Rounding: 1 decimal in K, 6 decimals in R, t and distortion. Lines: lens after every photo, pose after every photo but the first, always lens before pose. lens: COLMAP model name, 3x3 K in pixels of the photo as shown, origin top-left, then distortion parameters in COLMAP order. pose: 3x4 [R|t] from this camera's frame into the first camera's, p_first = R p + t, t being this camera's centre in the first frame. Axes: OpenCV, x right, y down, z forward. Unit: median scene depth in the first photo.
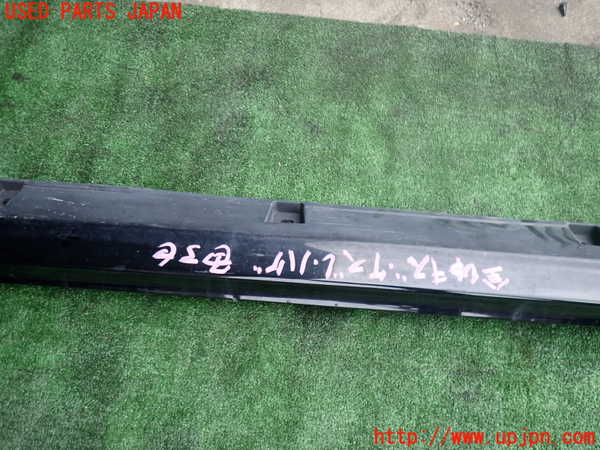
lens RADIAL K [[464.3, 0, 300.0], [0, 464.3, 225.0], [0, 0, 1]] dist [-0.006021, -0.007261]
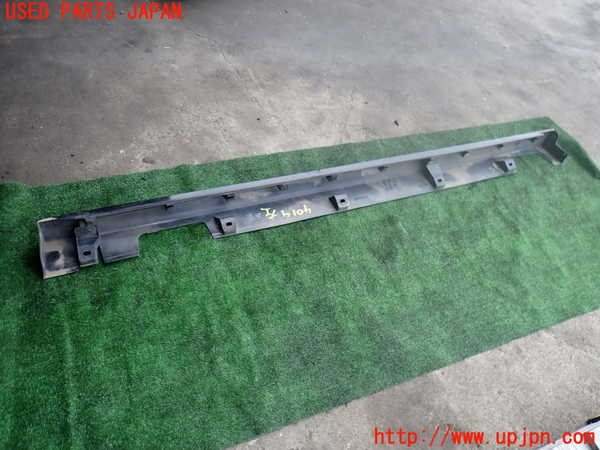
lens RADIAL K [[464.3, 0, 300.0], [0, 464.3, 225.0], [0, 0, 1]] dist [-0.006021, -0.007261]
pose [[0.865355, -0.280455, 0.415337, -1.110381], [0.373379, 0.913595, -0.161034, 0.225565], [-0.334287, 0.294430, 0.895301, -0.892122]]
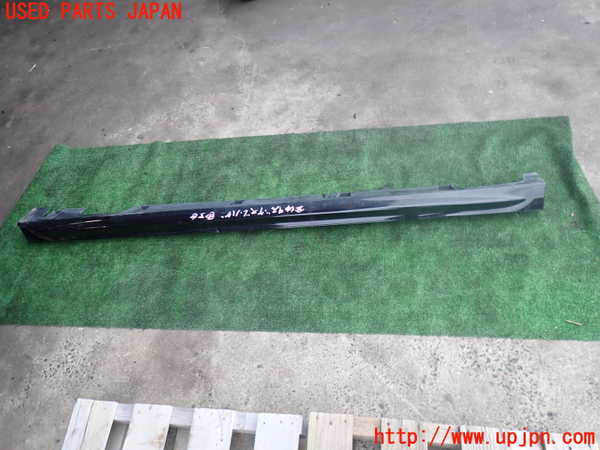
lens RADIAL K [[464.3, 0, 300.0], [0, 464.3, 225.0], [0, 0, 1]] dist [-0.006021, -0.007261]
pose [[0.978646, -0.126782, -0.161797, 0.694783], [0.086201, 0.967705, -0.236888, 0.710693], [0.186605, 0.217883, 0.957970, -1.406020]]
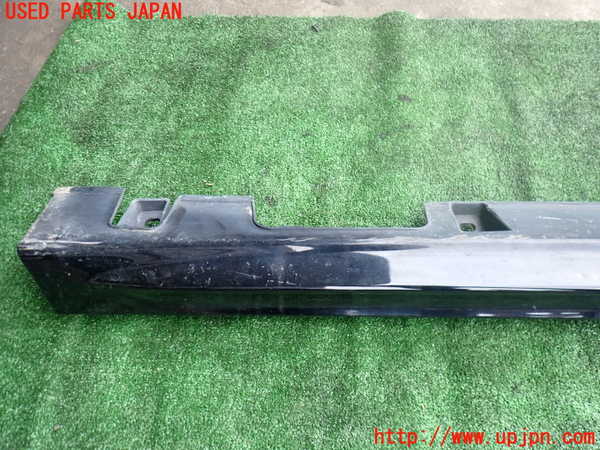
lens RADIAL K [[441.1, 0, 300.0], [0, 441.1, 225.0], [0, 0, 1]] dist [0.000084, 0.000208]
pose [[0.997415, -0.071637, -0.005627, -0.857119], [0.070690, 0.992251, -0.102181, 0.006088], [0.012904, 0.101519, 0.994750, 0.144252]]
